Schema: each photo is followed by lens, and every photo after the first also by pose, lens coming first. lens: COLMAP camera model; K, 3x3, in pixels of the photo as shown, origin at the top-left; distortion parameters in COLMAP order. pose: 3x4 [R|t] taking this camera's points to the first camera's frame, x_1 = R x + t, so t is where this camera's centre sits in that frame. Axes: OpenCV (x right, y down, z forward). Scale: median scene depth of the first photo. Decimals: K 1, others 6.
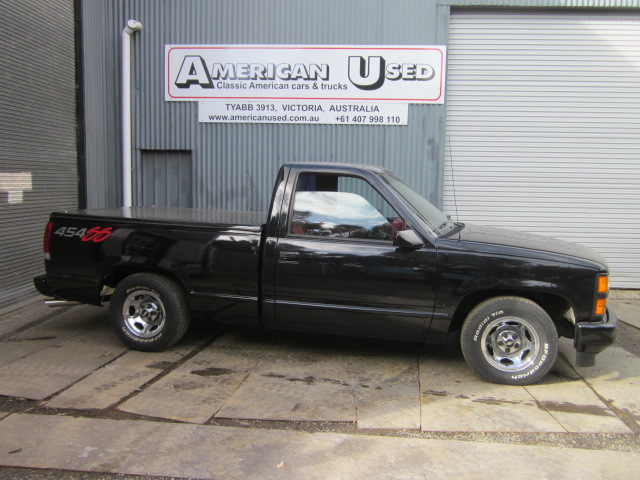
lens RADIAL K [[529.1, 0, 324.2], [0, 529.1, 244.5], [0, 0, 1]] dist [-0.052749, 0.026230]
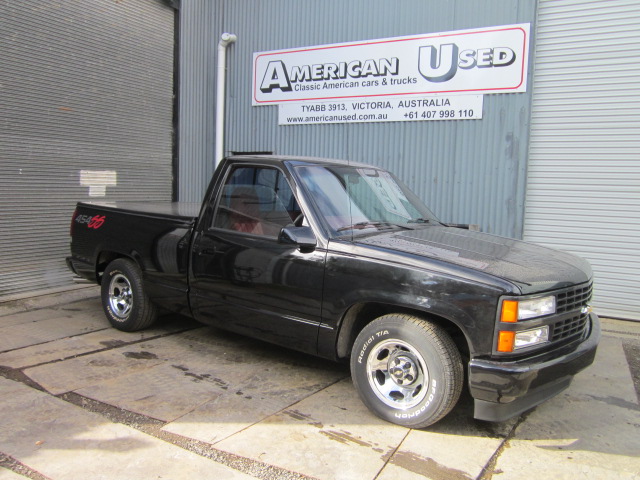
lens RADIAL K [[529.1, 0, 323.8], [0, 529.1, 242.8], [0, 0, 1]] dist [-0.052749, 0.026230]
pose [[0.903969, 0.055078, -0.424036, 0.319409], [-0.064973, 0.997847, -0.008899, 0.002455], [0.422633, 0.035595, 0.905602, 0.117878]]
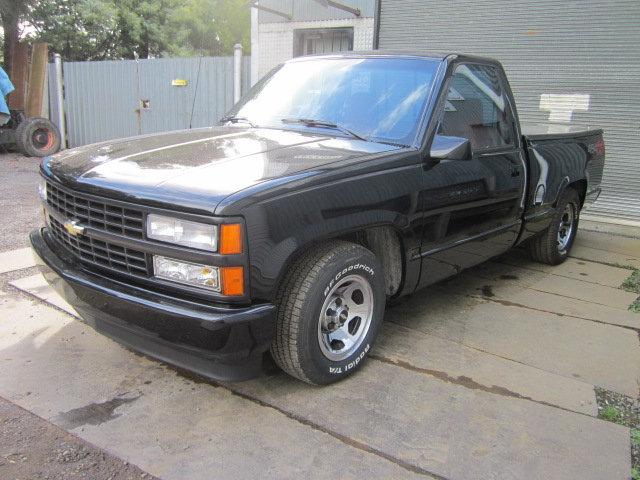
lens RADIAL K [[529.1, 0, 321.5], [0, 529.1, 236.1], [0, 0, 1]] dist [-0.052749, 0.026230]
pose [[-0.476950, 0.176427, -0.861041, 0.548455], [-0.147383, 0.949722, 0.276236, -0.067547], [0.866485, 0.258653, -0.426968, 0.914042]]
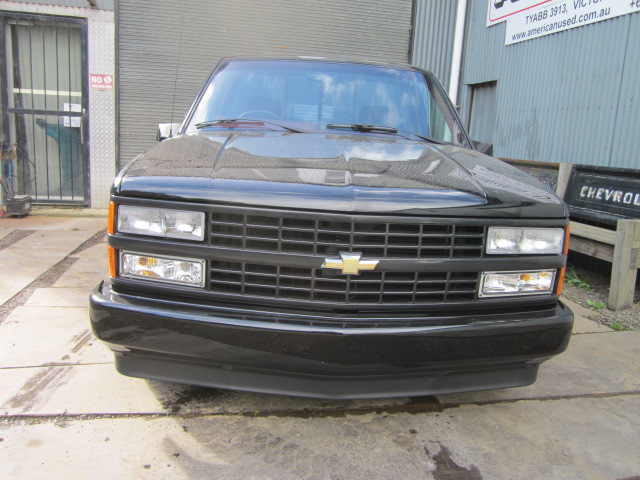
lens RADIAL K [[529.1, 0, 322.2], [0, 529.1, 236.0], [0, 0, 1]] dist [-0.052749, 0.026230]
pose [[0.283611, 0.178956, -0.942093, 0.564206], [-0.160347, 0.977451, 0.137400, -0.003502], [0.945438, 0.112094, 0.305911, 0.548779]]
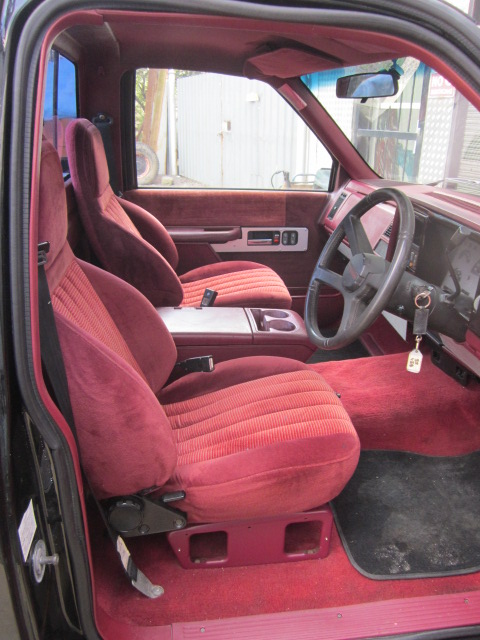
lens RADIAL K [[529.1, 0, 239.8], [0, 529.1, 320.6], [0, 0, 1]] dist [-0.052749, 0.026230]
pose [[-0.891446, 0.136964, -0.431933, 0.003701], [-0.081968, 0.888757, 0.450991, -0.093230], [0.445652, 0.437438, -0.781052, 0.923649]]
